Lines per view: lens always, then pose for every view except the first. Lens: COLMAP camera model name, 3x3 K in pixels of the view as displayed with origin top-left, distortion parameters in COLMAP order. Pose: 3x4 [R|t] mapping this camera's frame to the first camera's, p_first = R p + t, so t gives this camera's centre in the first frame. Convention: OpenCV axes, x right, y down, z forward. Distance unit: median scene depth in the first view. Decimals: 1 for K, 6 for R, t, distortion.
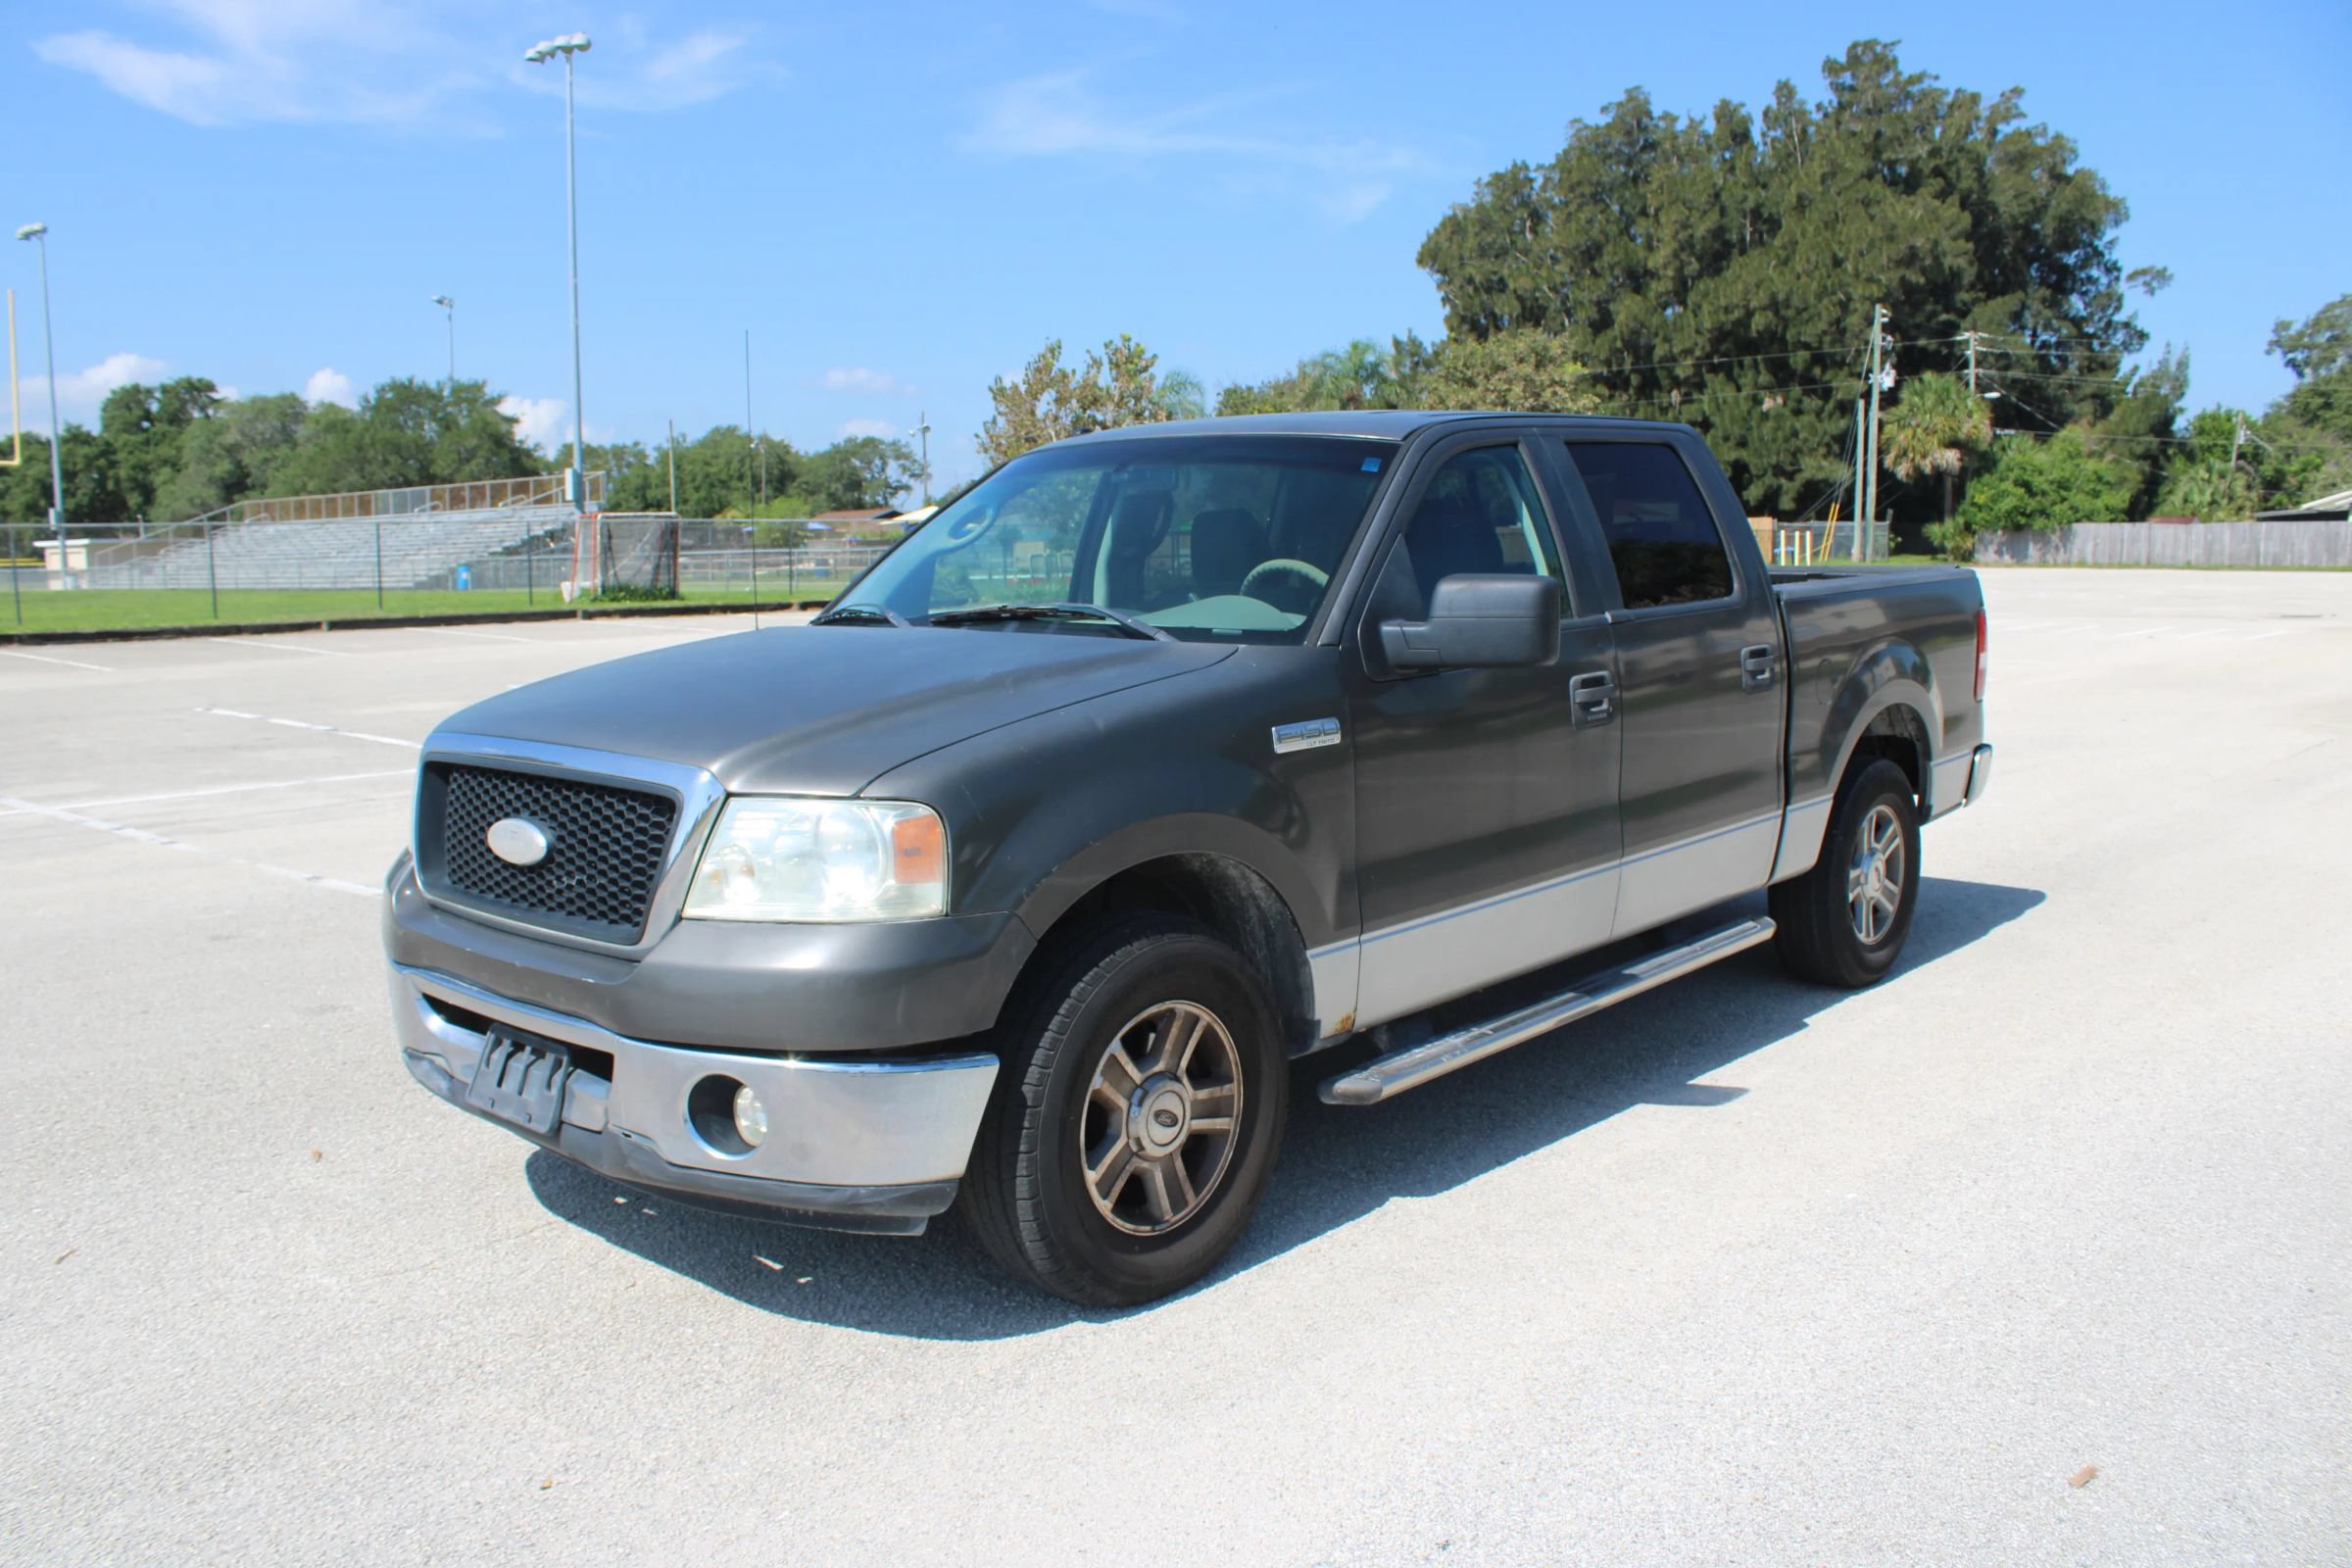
lens RADIAL K [[1945.0, 0, 1159.8], [0, 1945.0, 795.3], [0, 0, 1]] dist [-0.165621, 0.150768]
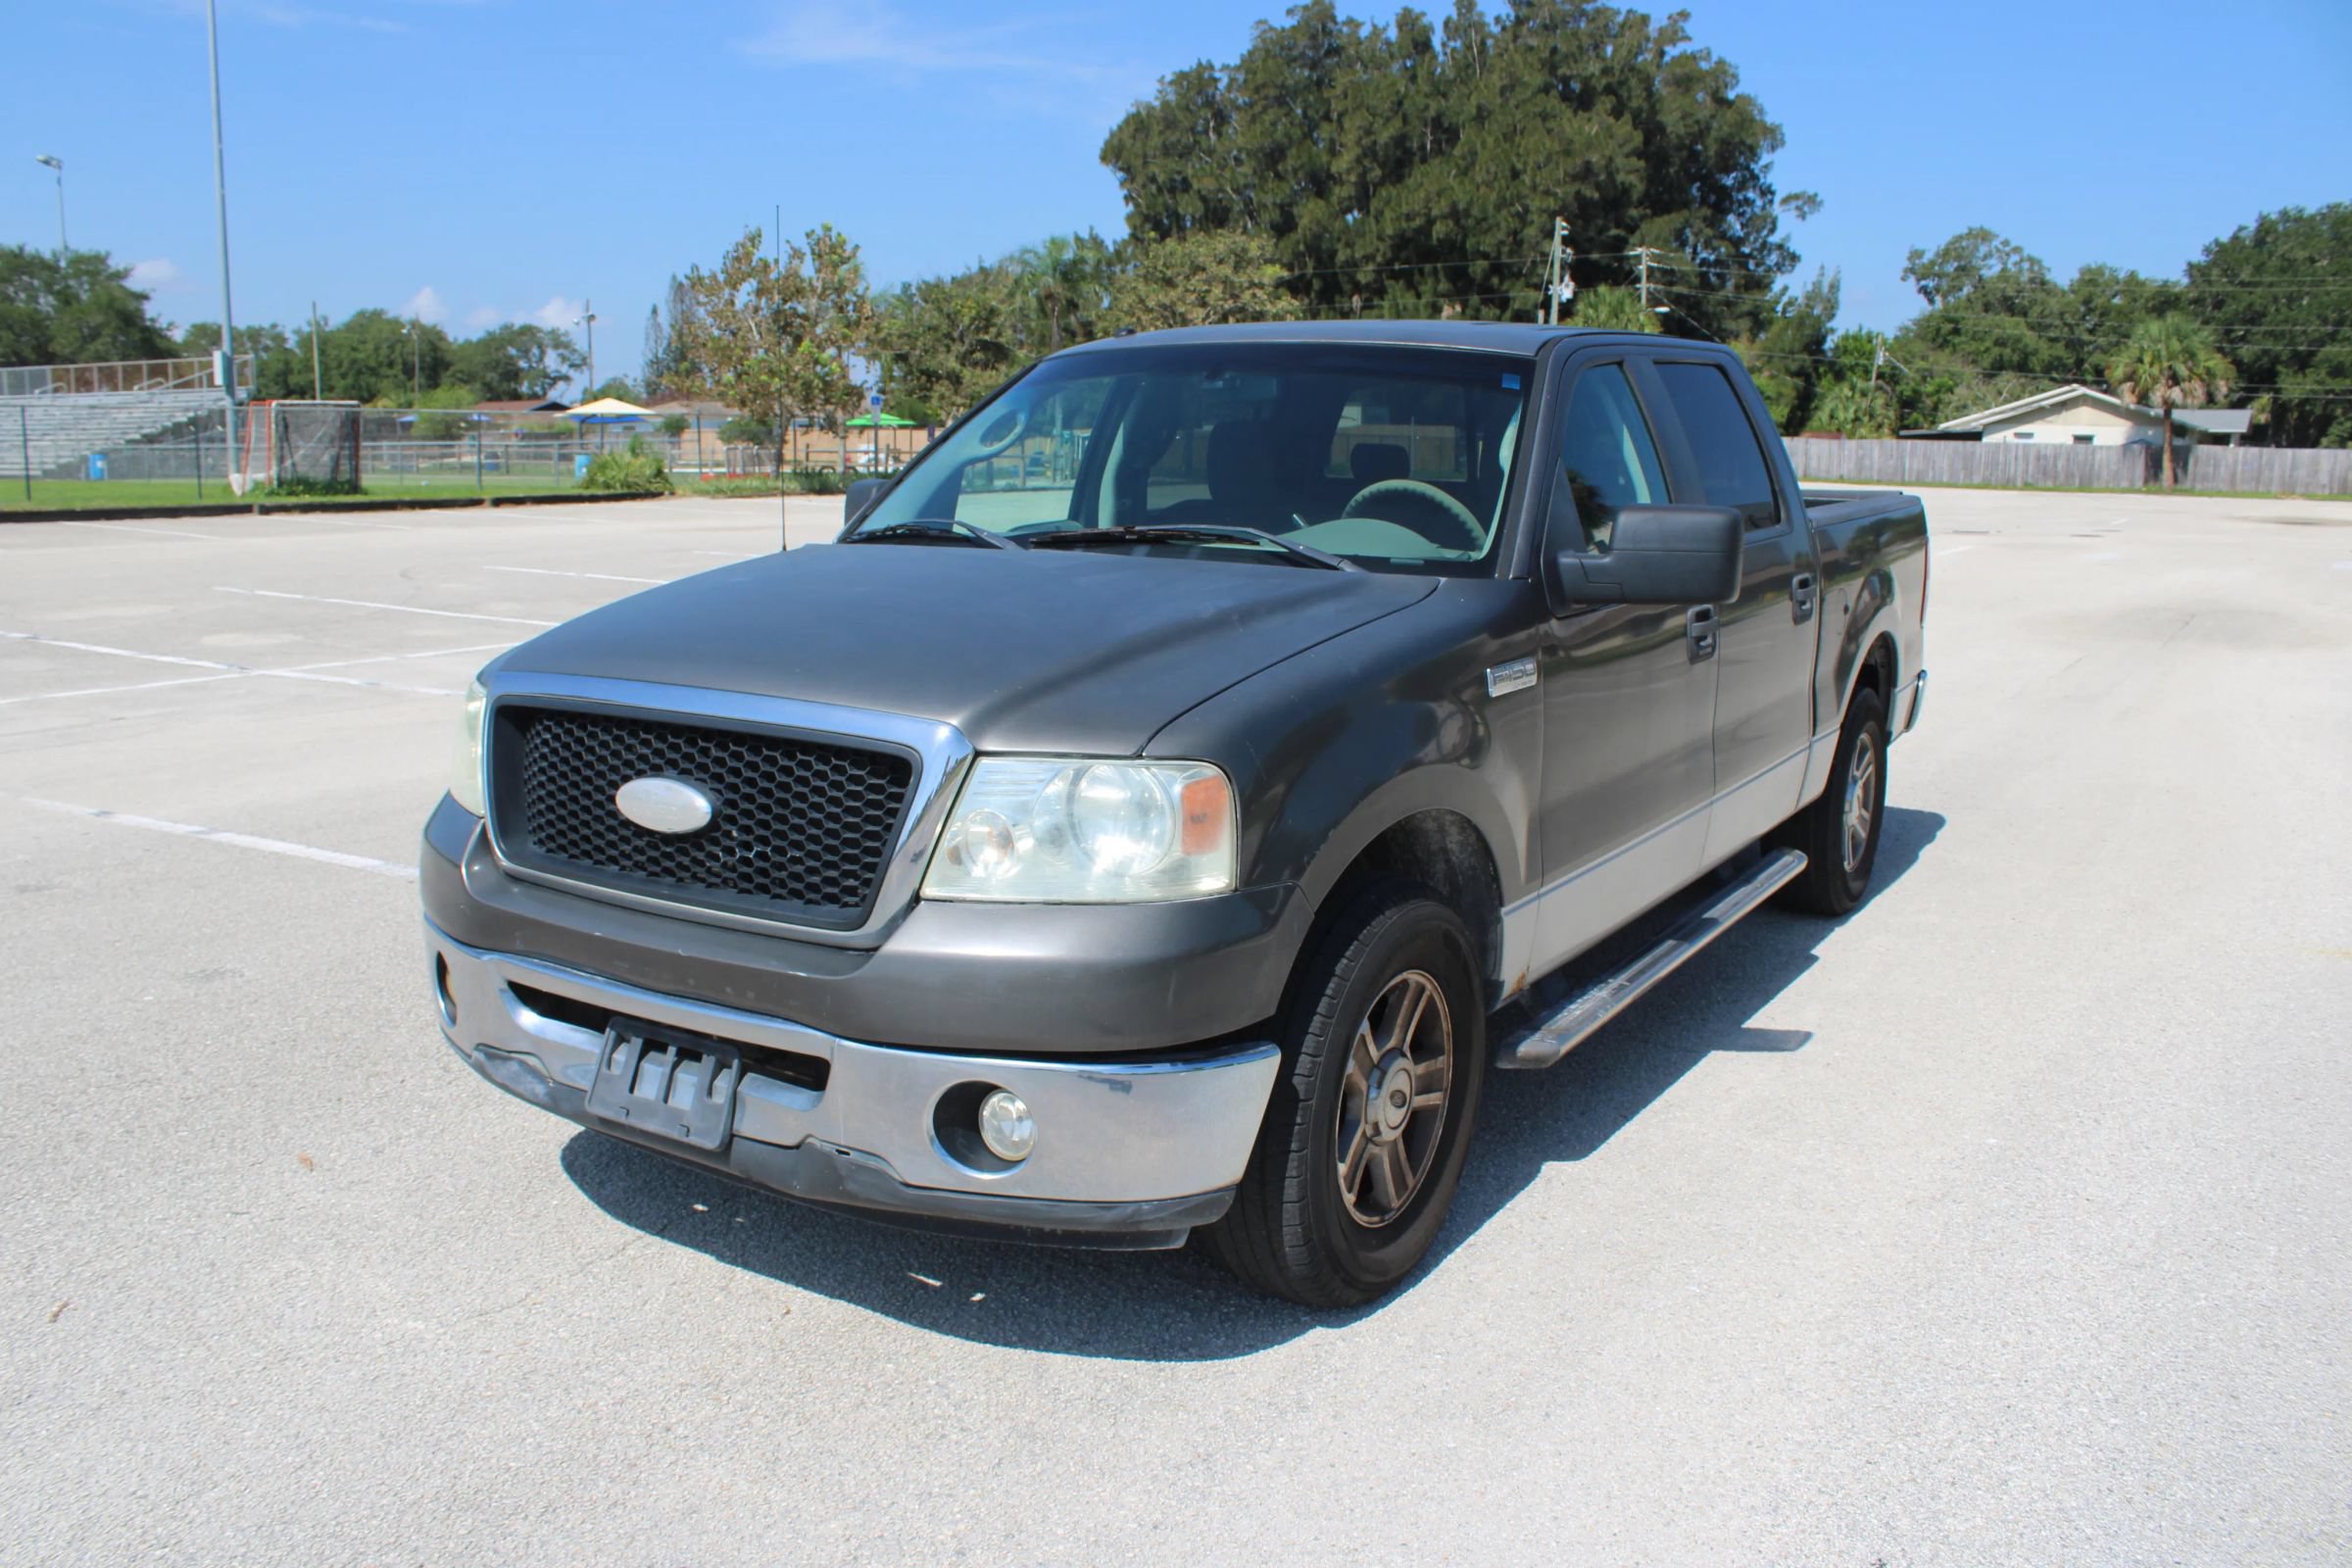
lens RADIAL K [[1945.0, 0, 1155.8], [0, 1945.0, 795.7], [0, 0, 1]] dist [-0.165621, 0.150768]
pose [[0.985288, -0.009399, 0.170645, -0.157856], [0.000481, 0.998635, 0.052228, -0.014353], [-0.170903, -0.051378, 0.983947, 0.076584]]
